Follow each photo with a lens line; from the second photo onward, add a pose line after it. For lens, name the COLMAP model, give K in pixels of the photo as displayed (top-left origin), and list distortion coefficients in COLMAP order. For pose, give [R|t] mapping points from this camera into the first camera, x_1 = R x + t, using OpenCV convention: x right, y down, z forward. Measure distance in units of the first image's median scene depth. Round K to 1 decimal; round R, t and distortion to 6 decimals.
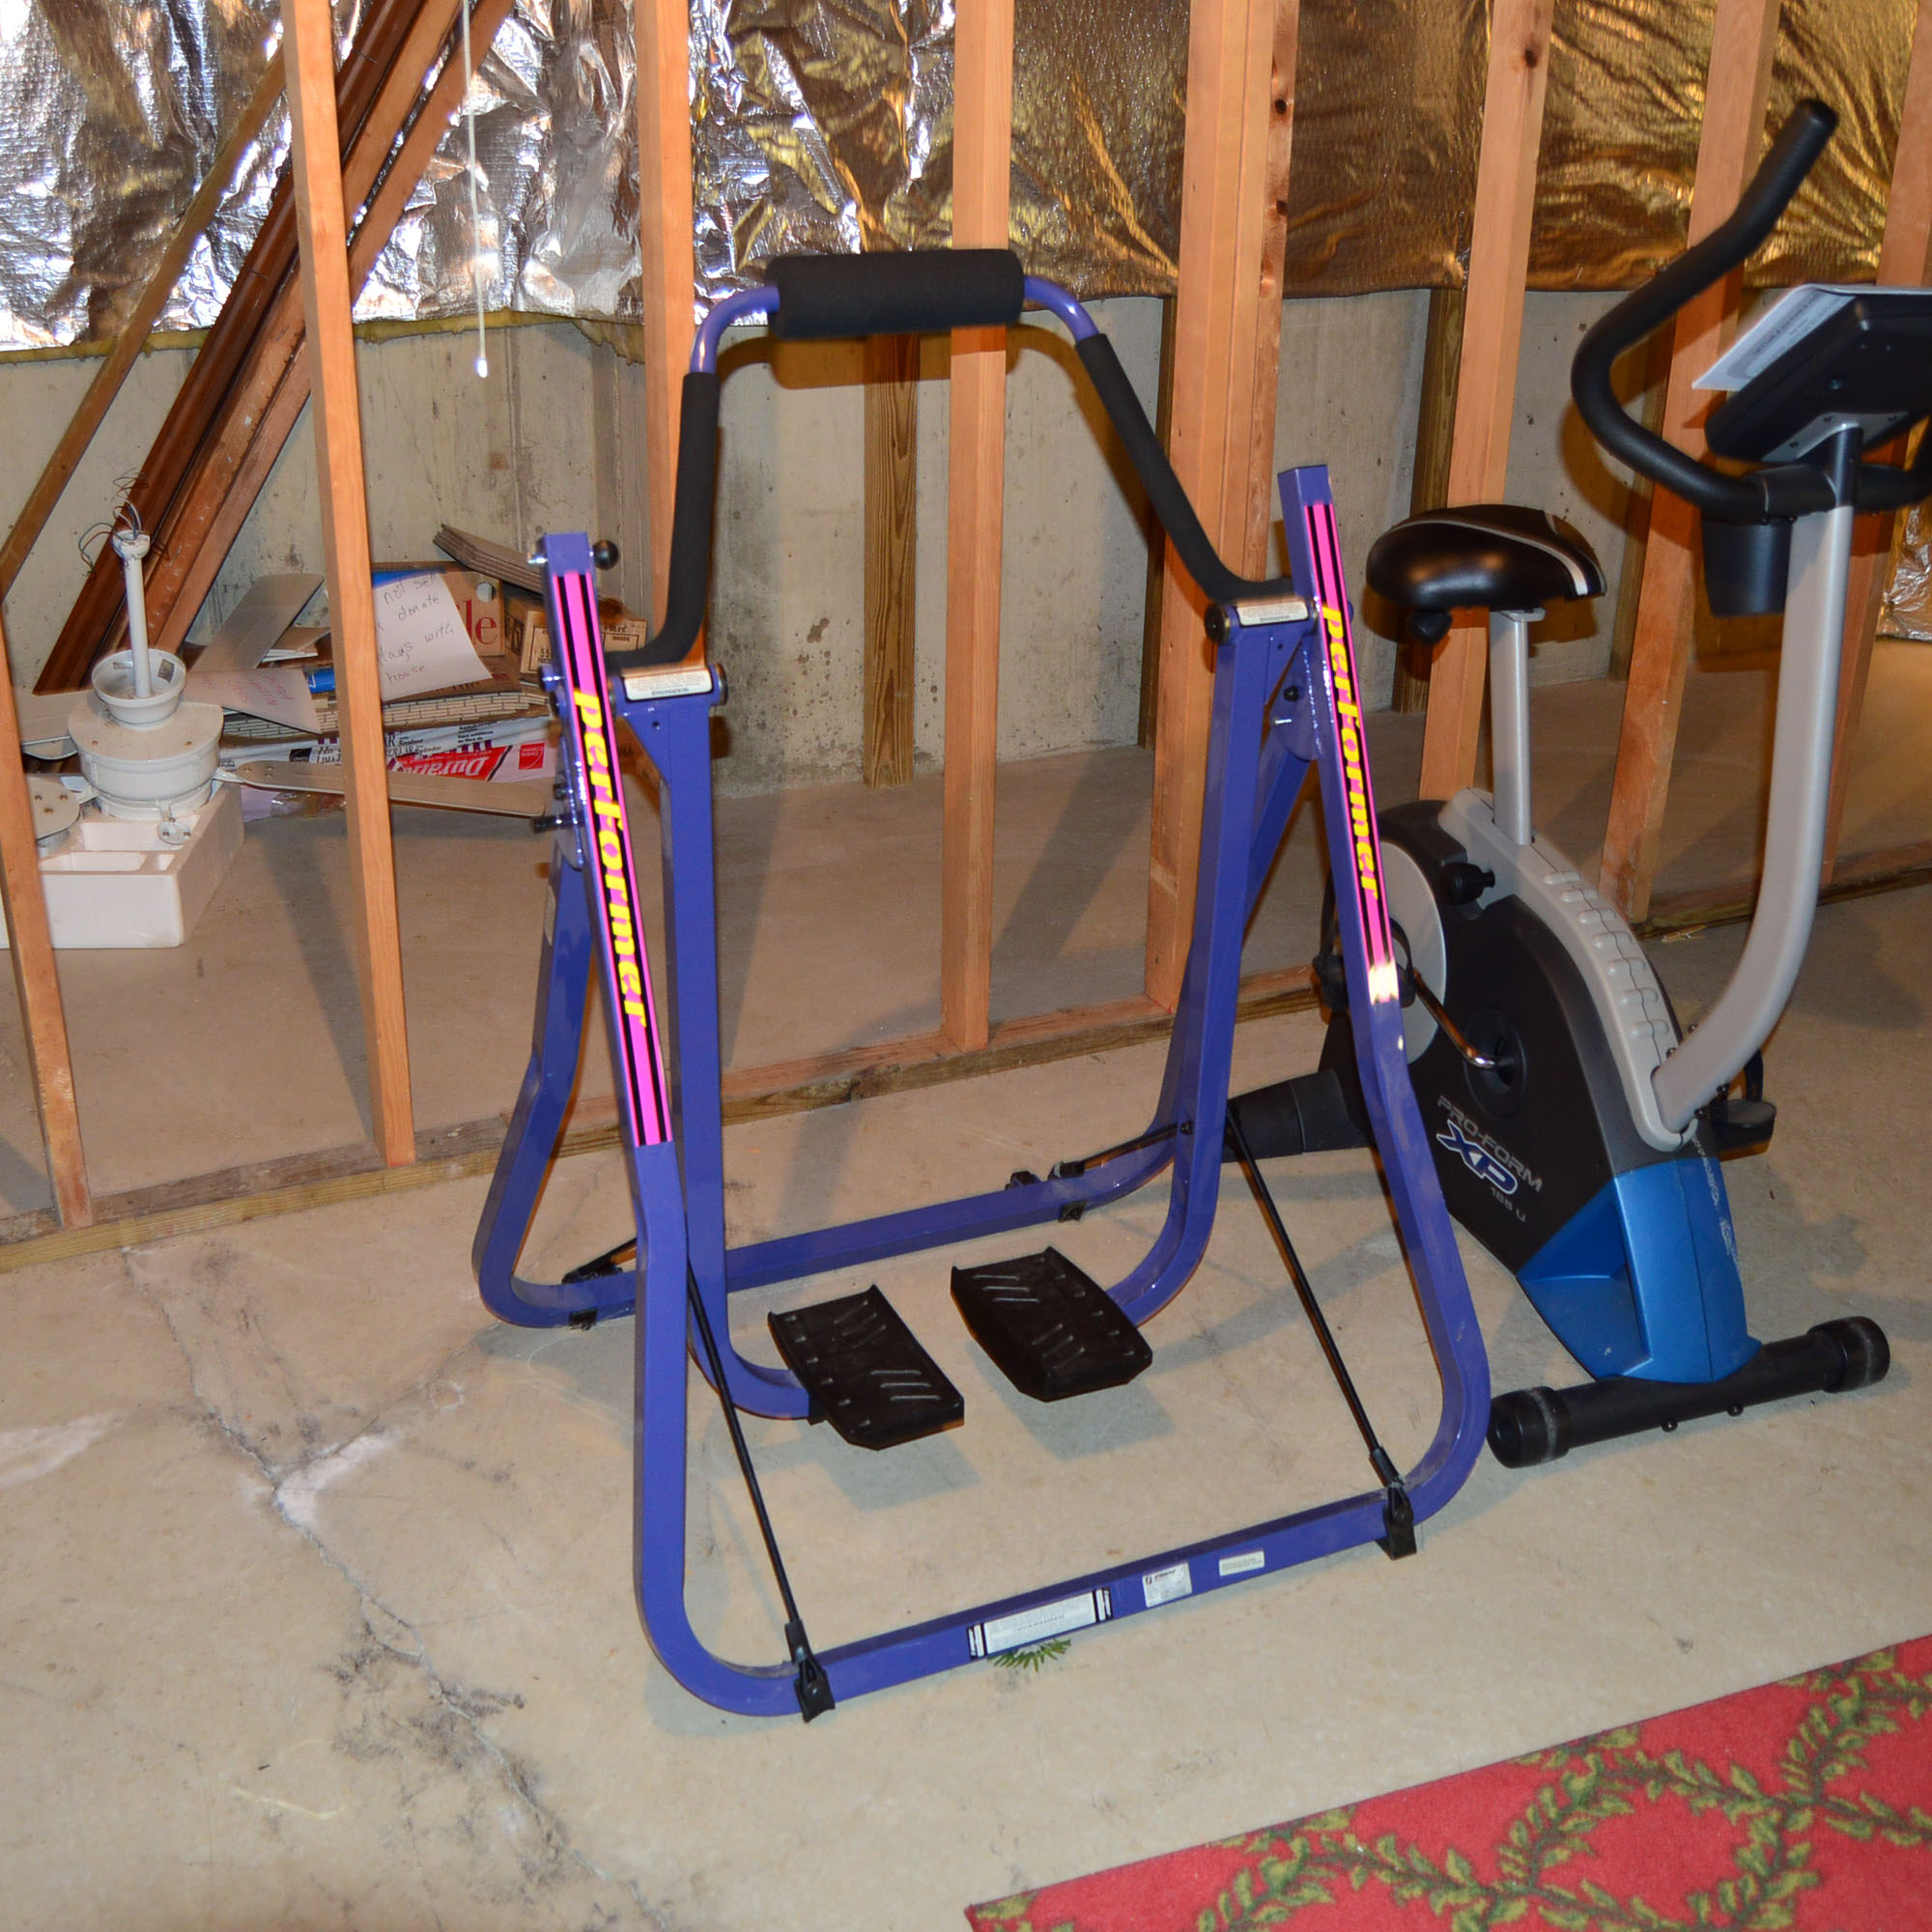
lens RADIAL K [[2272.8, 0, 966.0], [0, 2272.8, 966.0], [0, 0, 1]] dist [-0.090568, 0.038485]
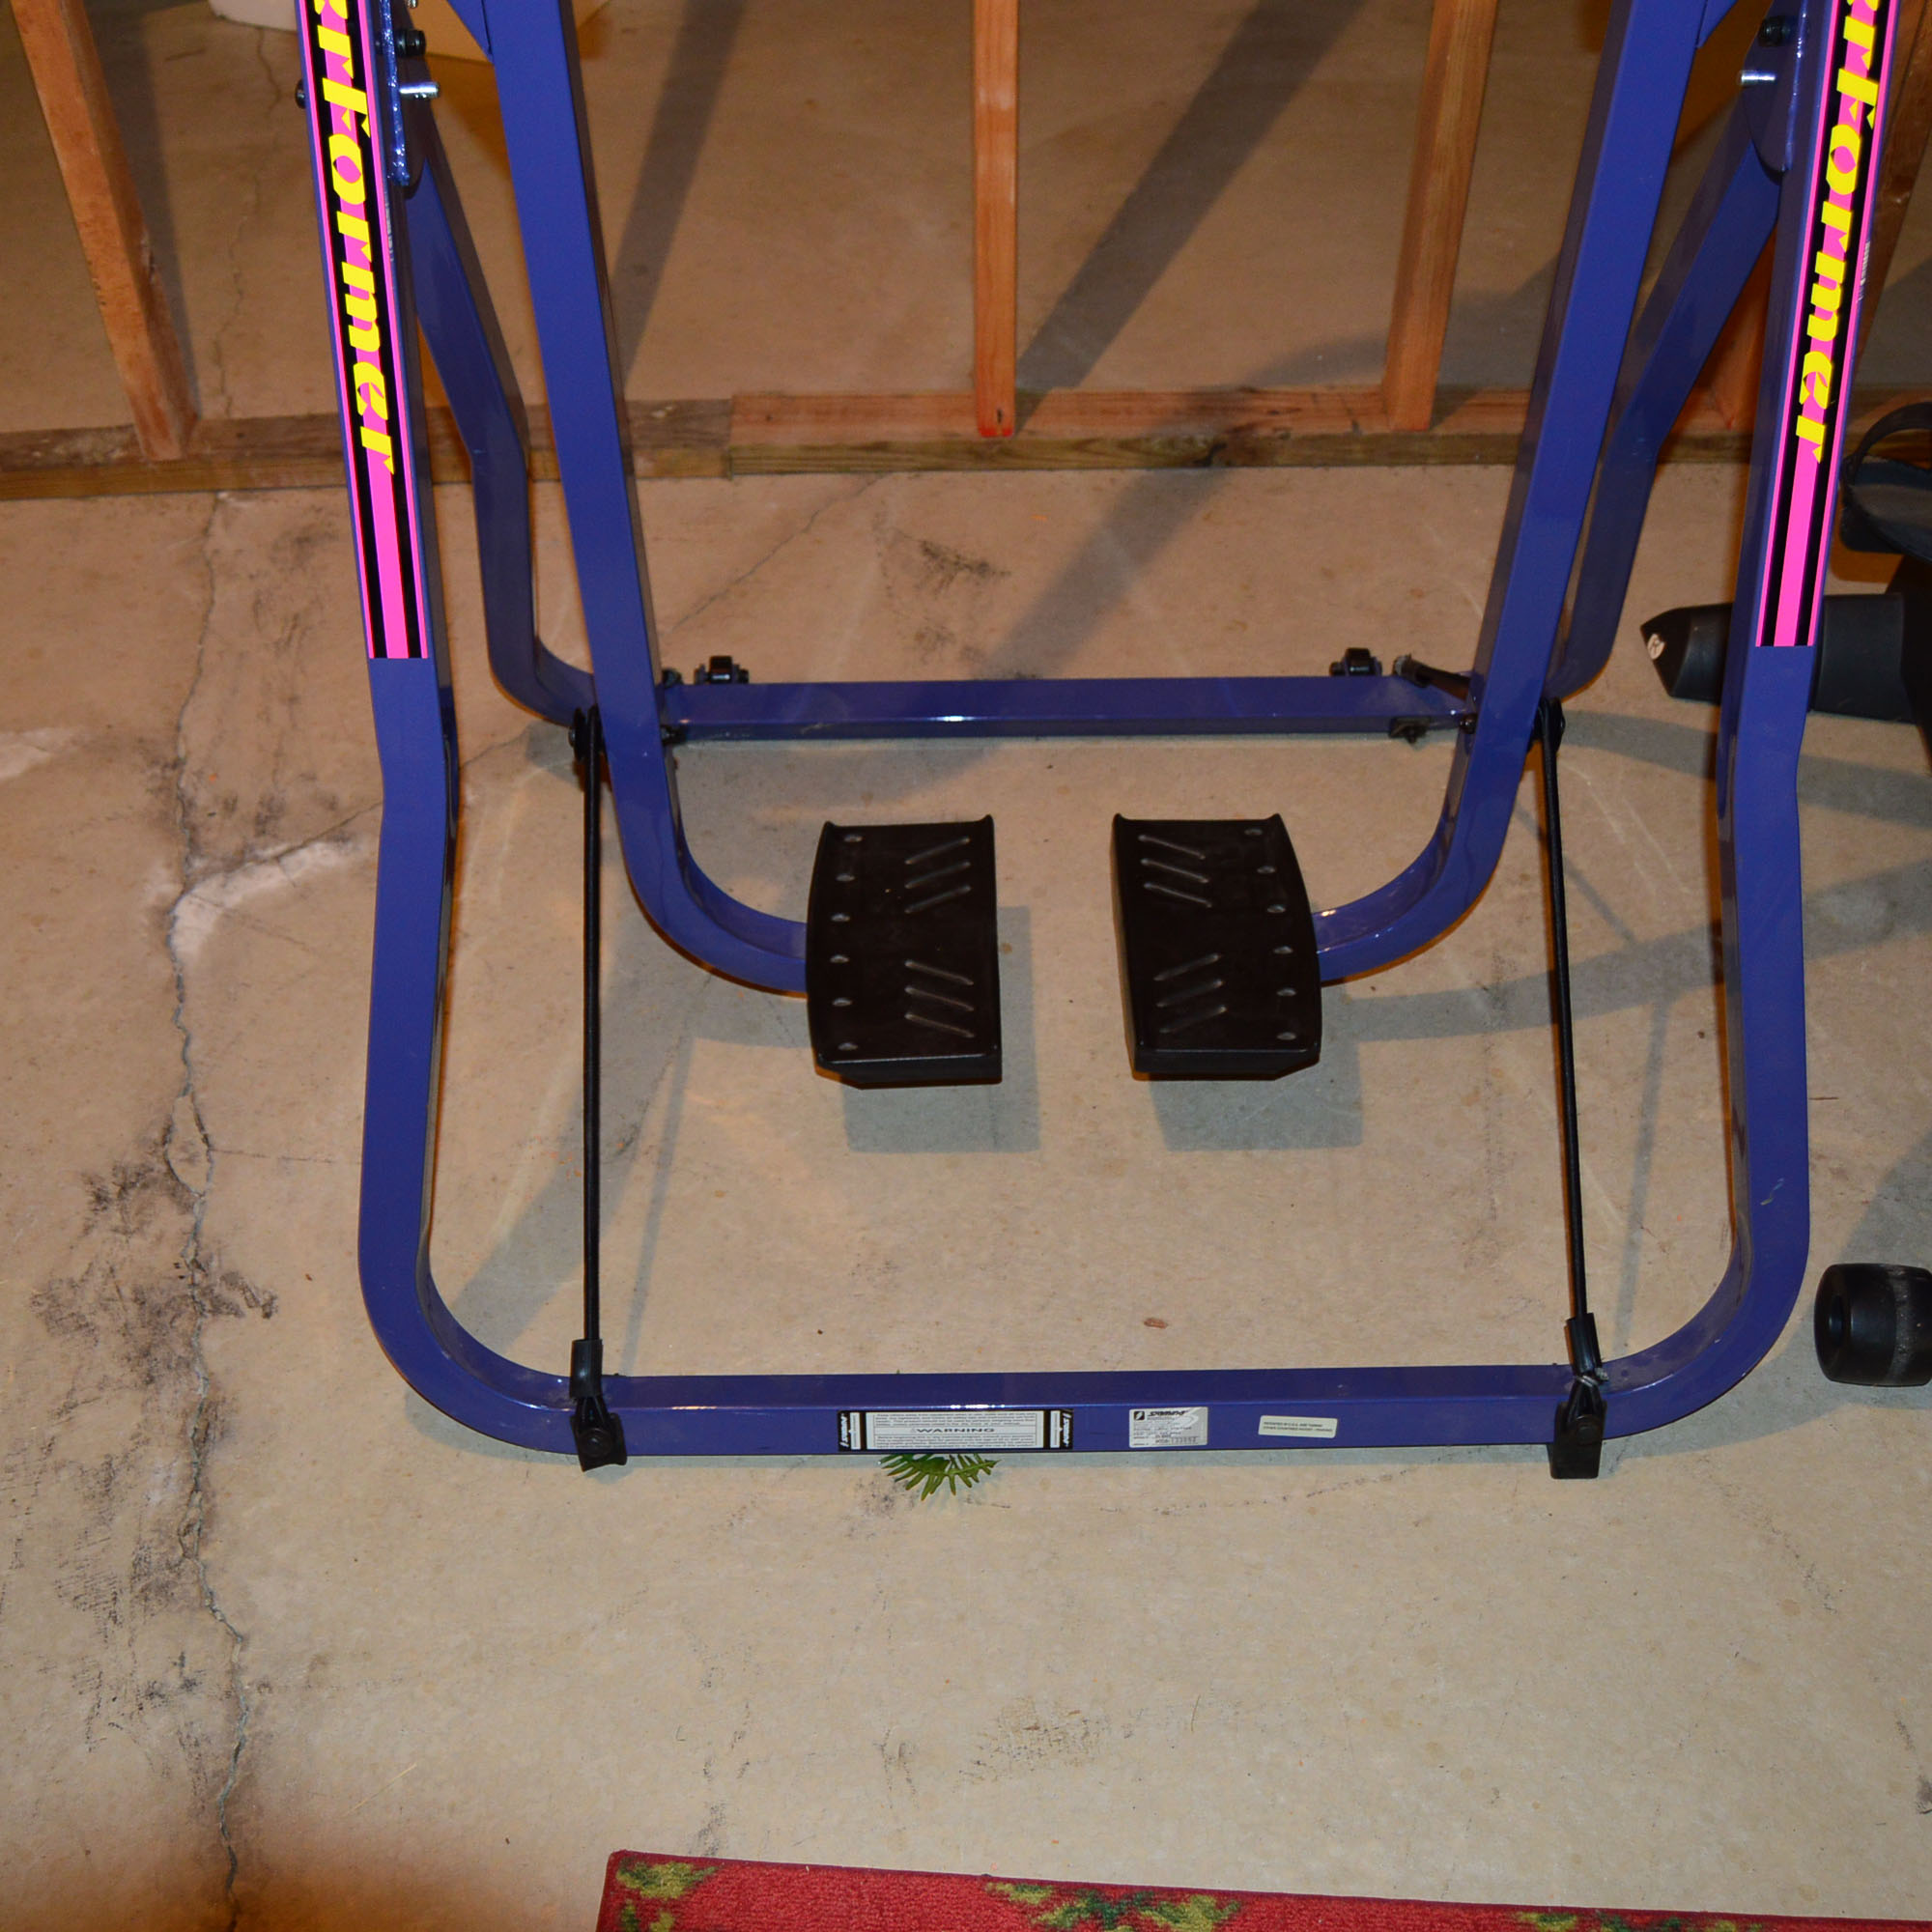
lens RADIAL K [[2293.4, 0, 975.1], [0, 2293.4, 969.2], [0, 0, 1]] dist [-0.083962, 0.013735]
pose [[0.913255, 0.282838, -0.293202, 0.170489], [-0.149486, 0.902166, 0.404661, -0.096760], [0.378970, -0.325729, 0.866188, 0.381577]]
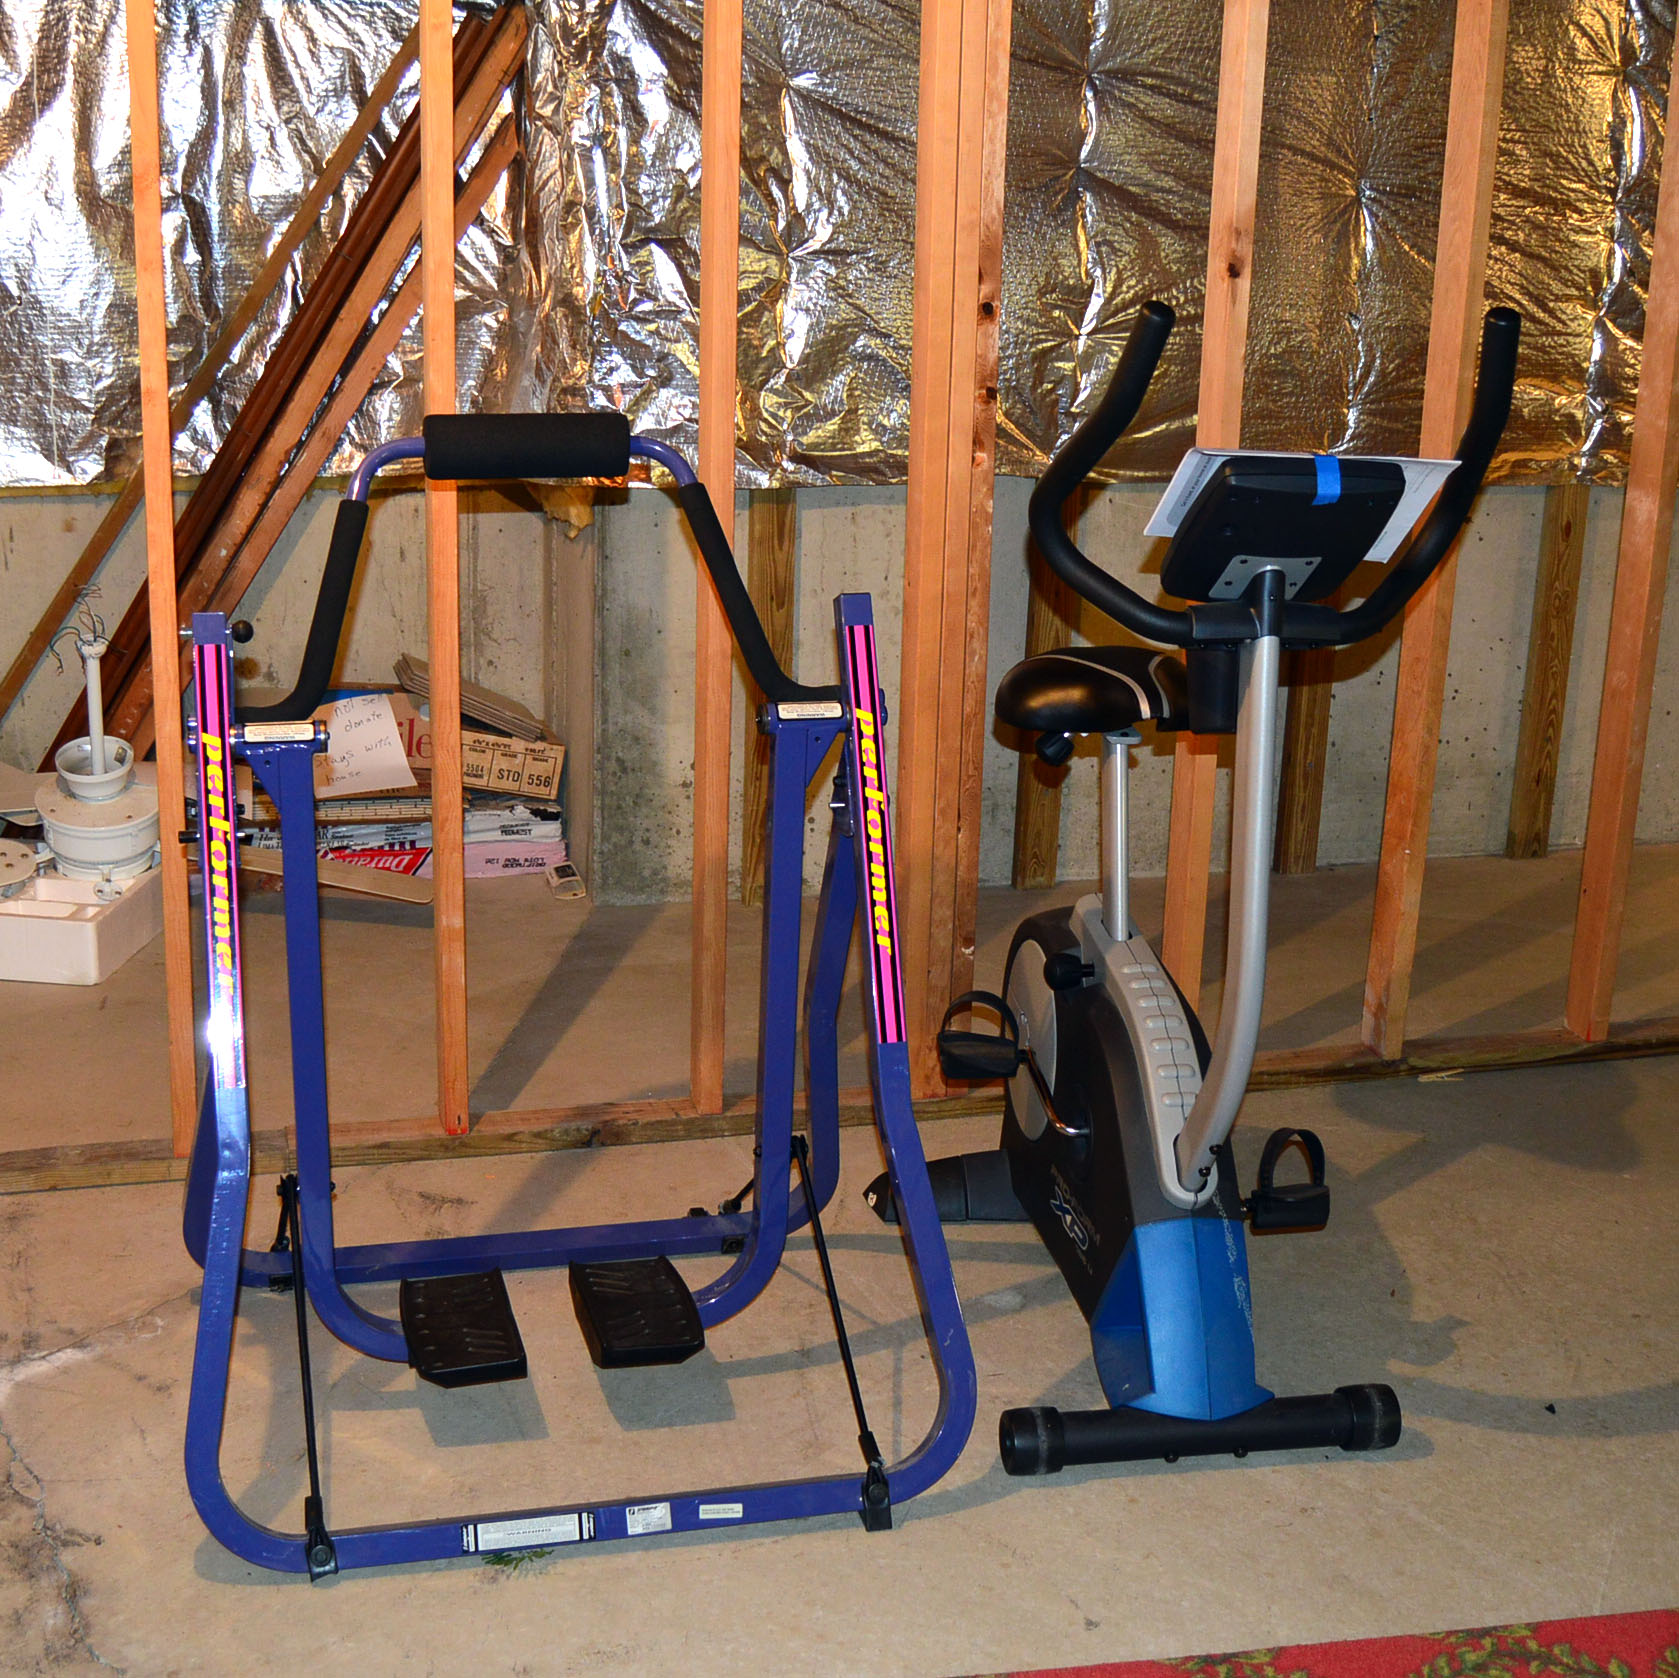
lens RADIAL K [[2331.5, 0, 808.7], [0, 2331.5, 846.4], [0, 0, 1]] dist [-0.095375, 0.020630]
pose [[0.984405, 0.057029, -0.166415, 0.304588], [-0.079614, 0.987999, -0.132363, 0.070849], [0.156869, 0.143548, 0.977131, -0.182334]]
